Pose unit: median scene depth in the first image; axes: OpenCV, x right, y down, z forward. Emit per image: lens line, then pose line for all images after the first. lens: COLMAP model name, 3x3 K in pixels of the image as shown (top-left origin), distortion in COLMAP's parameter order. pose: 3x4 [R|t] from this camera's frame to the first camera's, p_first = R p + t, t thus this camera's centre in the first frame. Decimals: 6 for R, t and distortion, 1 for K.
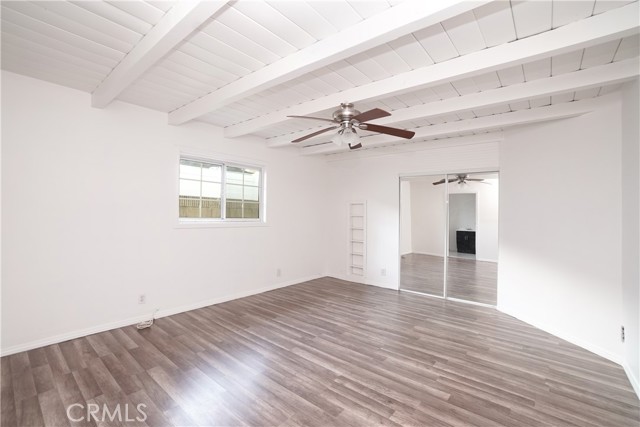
lens RADIAL K [[277.0, 0, 318.7], [0, 277.0, 213.5], [0, 0, 1]] dist [-0.000514, 0.000019]
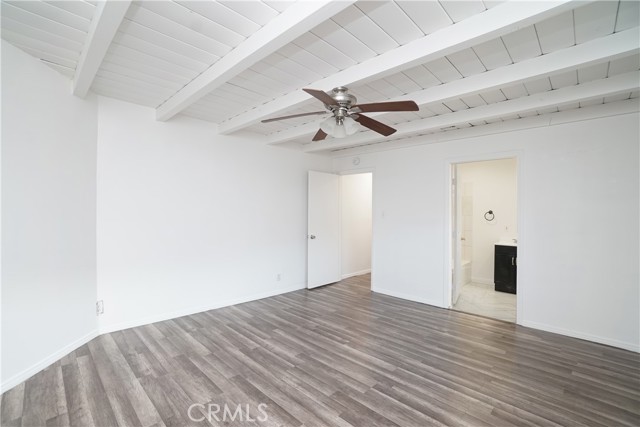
lens RADIAL K [[277.0, 0, 320.1], [0, 277.0, 212.5], [0, 0, 1]] dist [-0.000514, 0.000019]
pose [[-0.996501, -0.040772, 0.072955, 0.102452], [-0.040468, 0.999165, 0.005639, -0.004619], [-0.073124, 0.002667, -0.997319, 1.921925]]
